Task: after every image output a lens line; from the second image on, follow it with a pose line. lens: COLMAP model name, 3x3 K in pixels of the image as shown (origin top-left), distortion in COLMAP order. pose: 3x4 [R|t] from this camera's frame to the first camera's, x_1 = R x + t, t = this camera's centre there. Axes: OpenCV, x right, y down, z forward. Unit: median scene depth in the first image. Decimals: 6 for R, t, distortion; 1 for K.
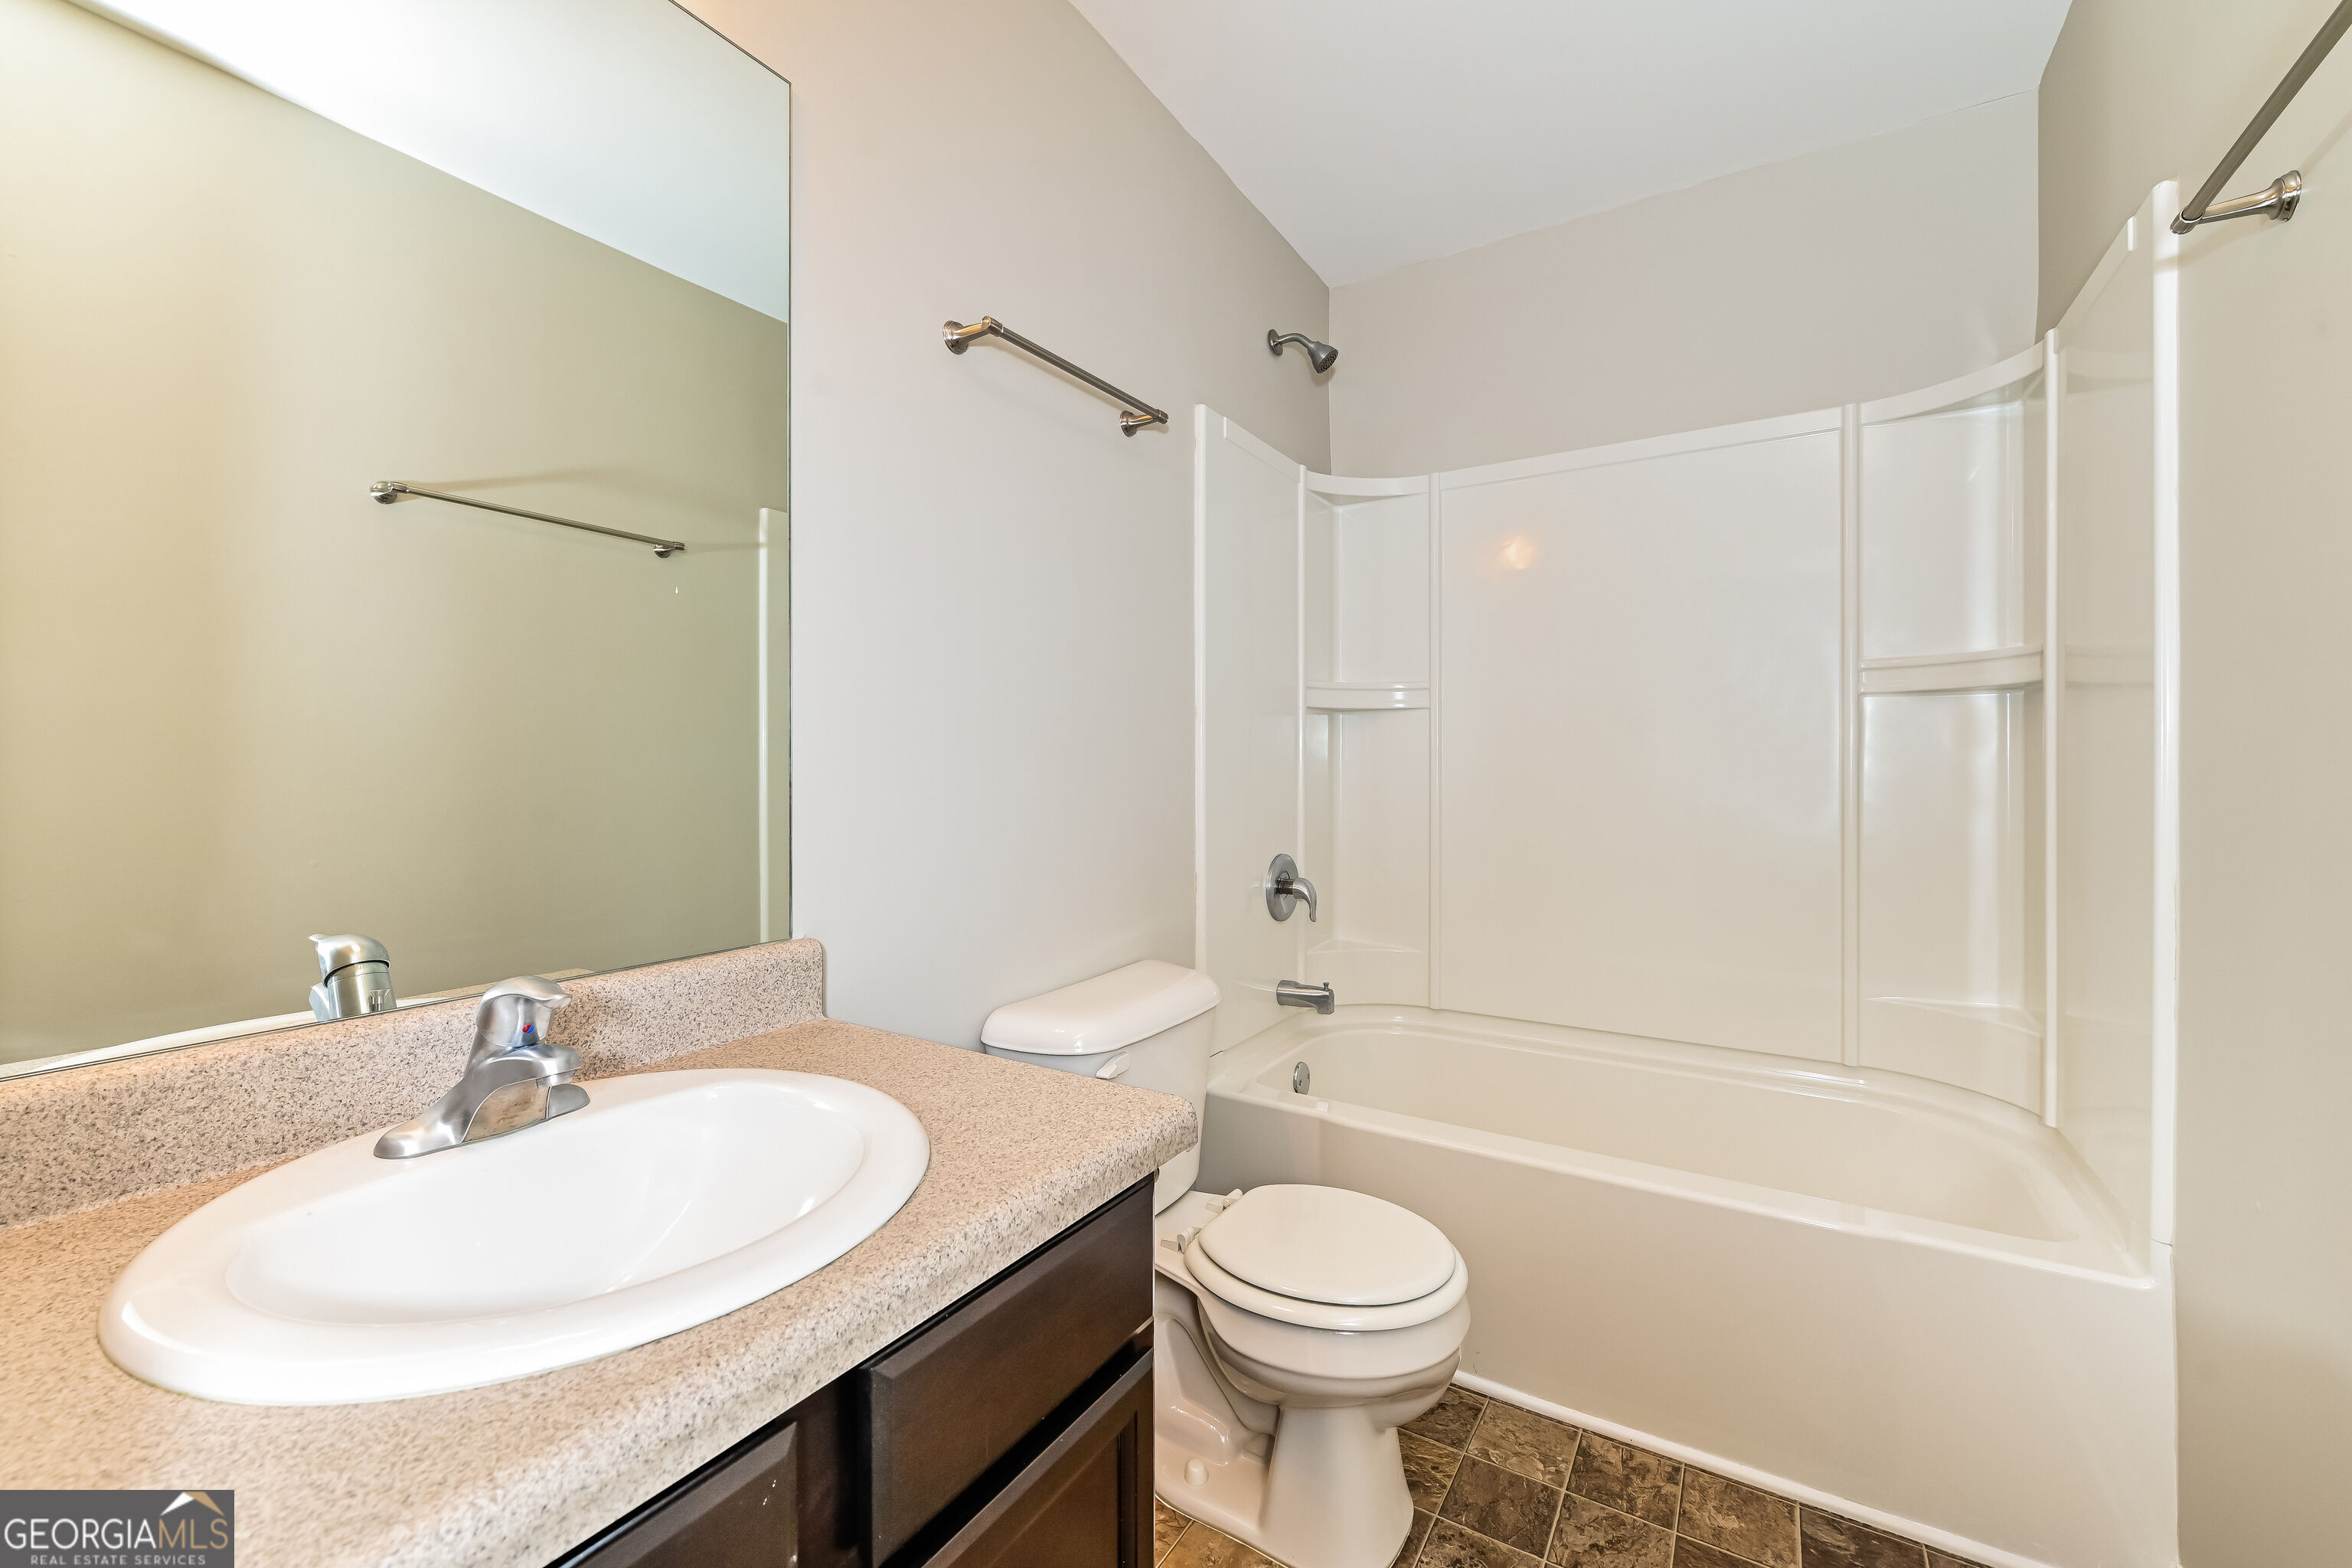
lens RADIAL K [[945.6, 0, 1177.2], [0, 945.6, 772.3], [0, 0, 1]] dist [0.000077, 0.000003]
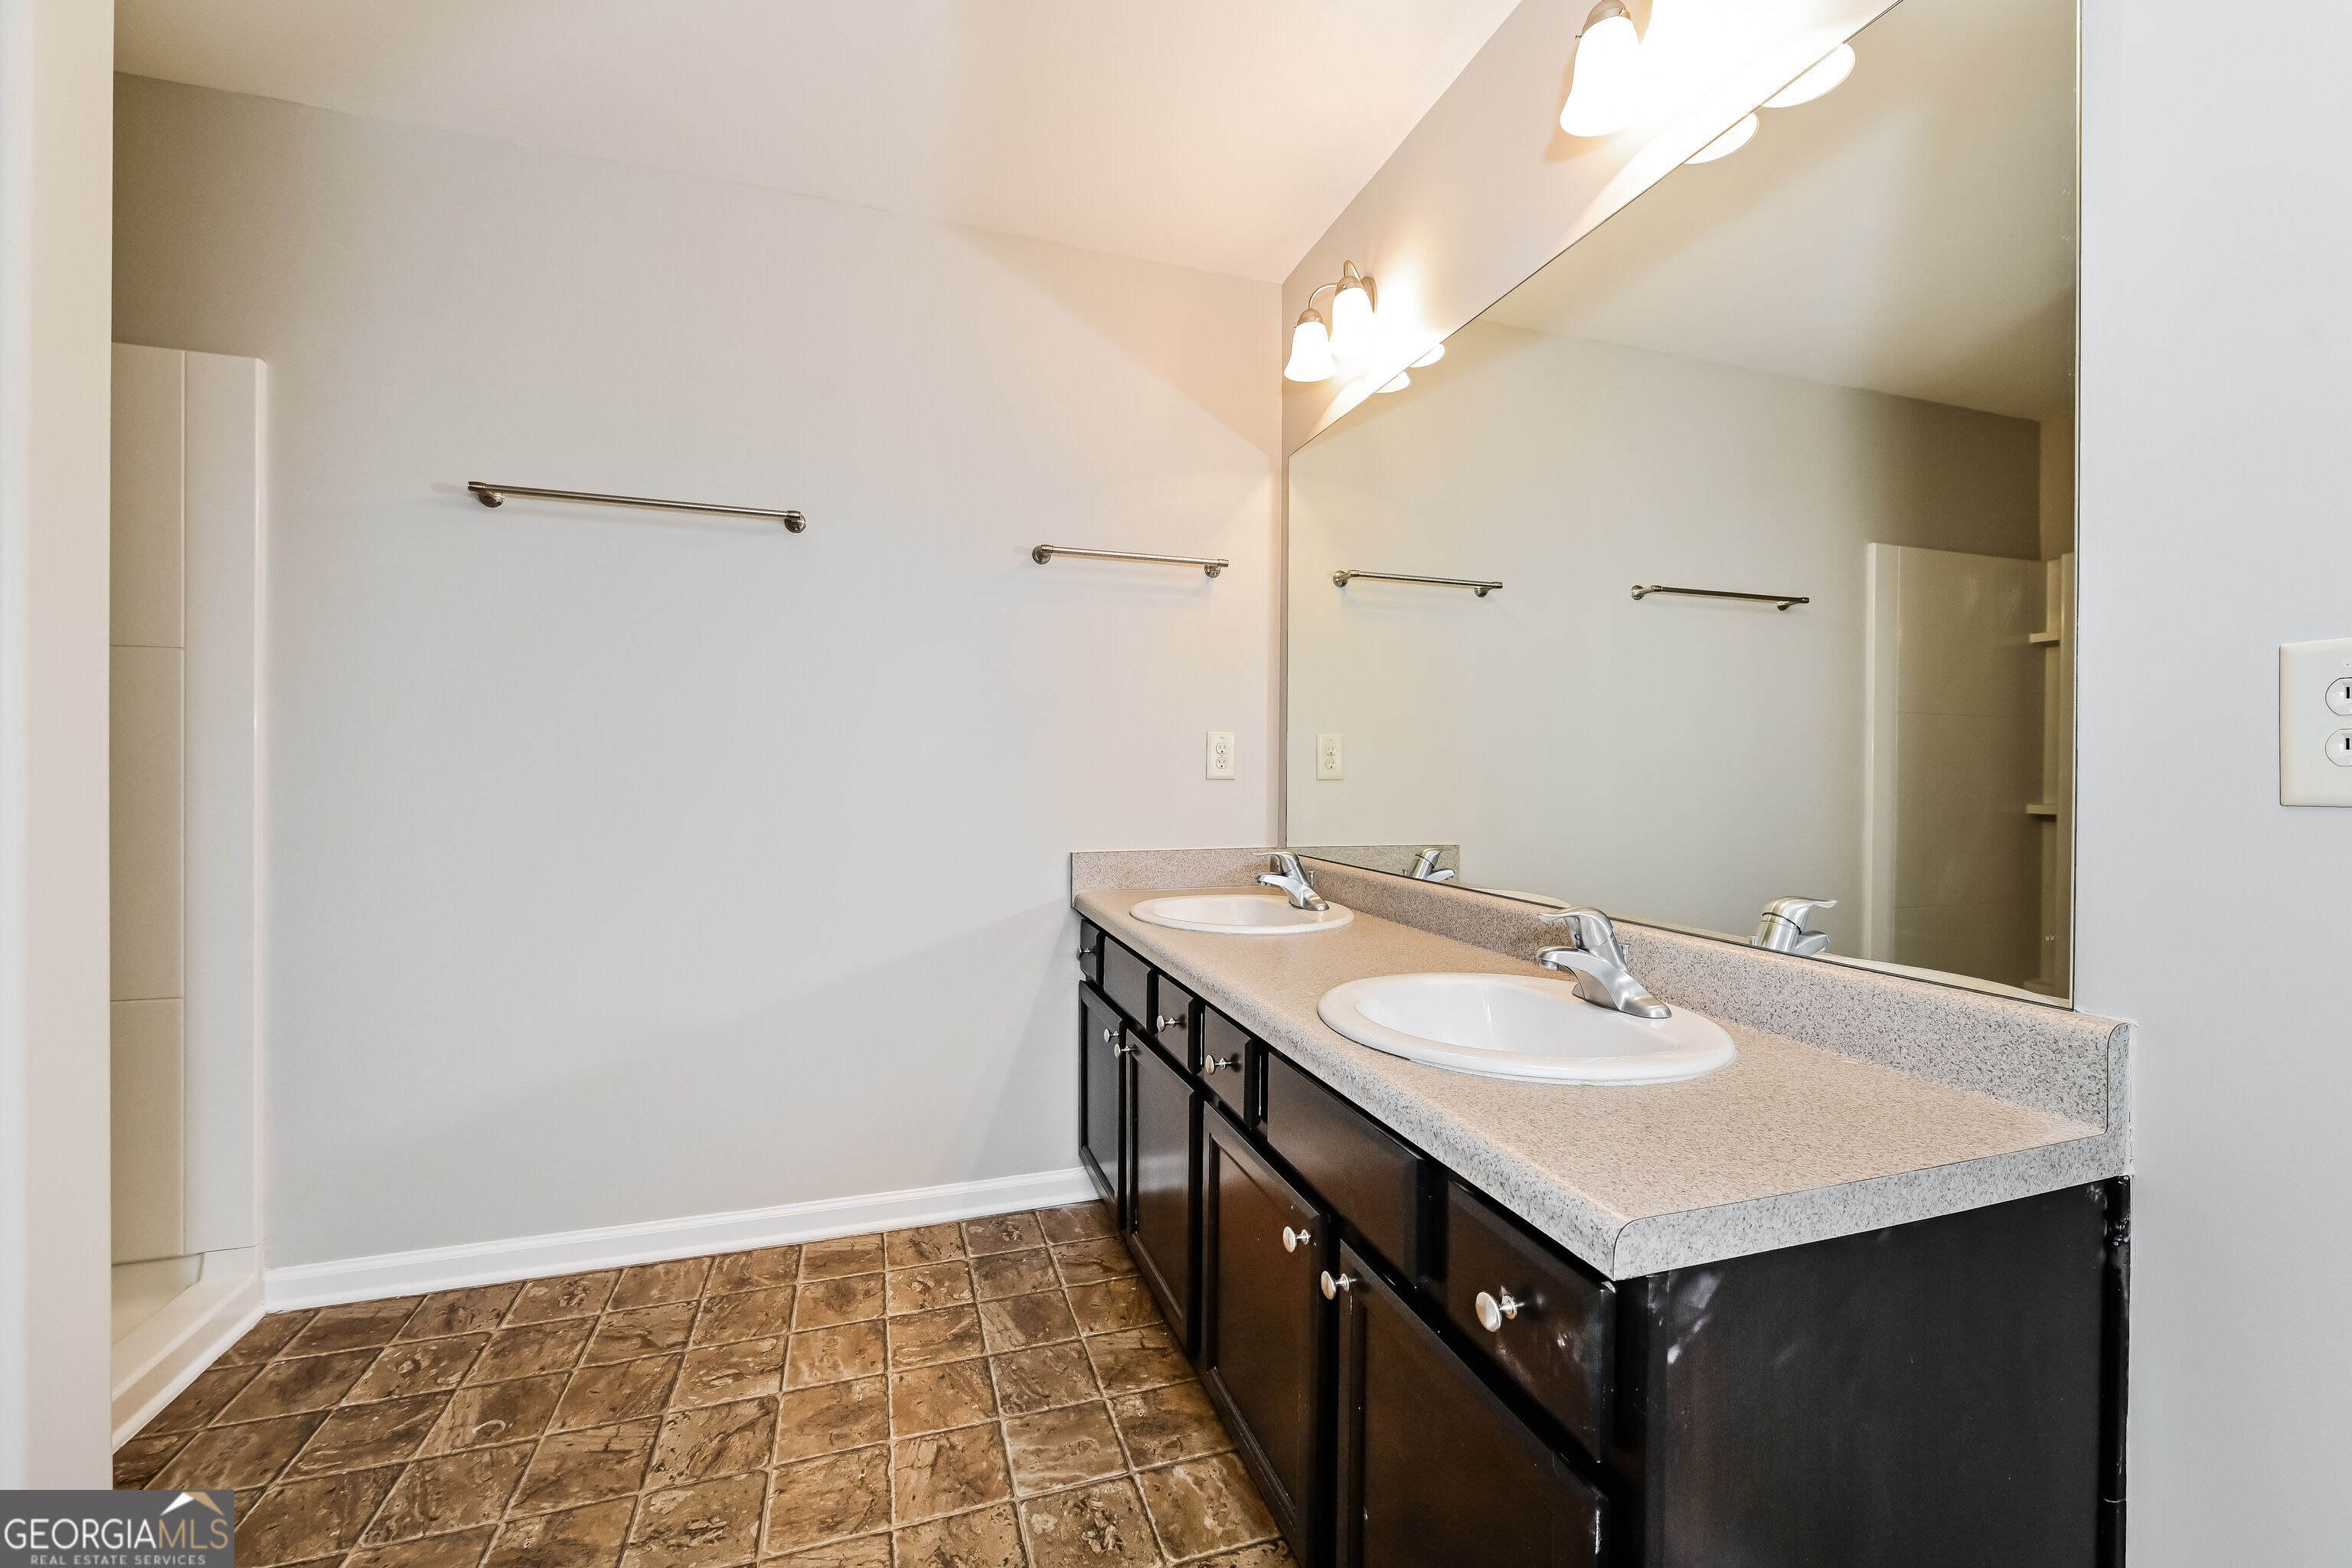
lens RADIAL K [[945.6, 0, 1177.2], [0, 945.6, 772.3], [0, 0, 1]] dist [0.000077, 0.000003]
pose [[-0.642347, -0.003736, -0.766405, 1.095271], [-0.013258, 0.999893, 0.006237, -0.018611], [0.766299, 0.014168, -0.642328, 1.614489]]
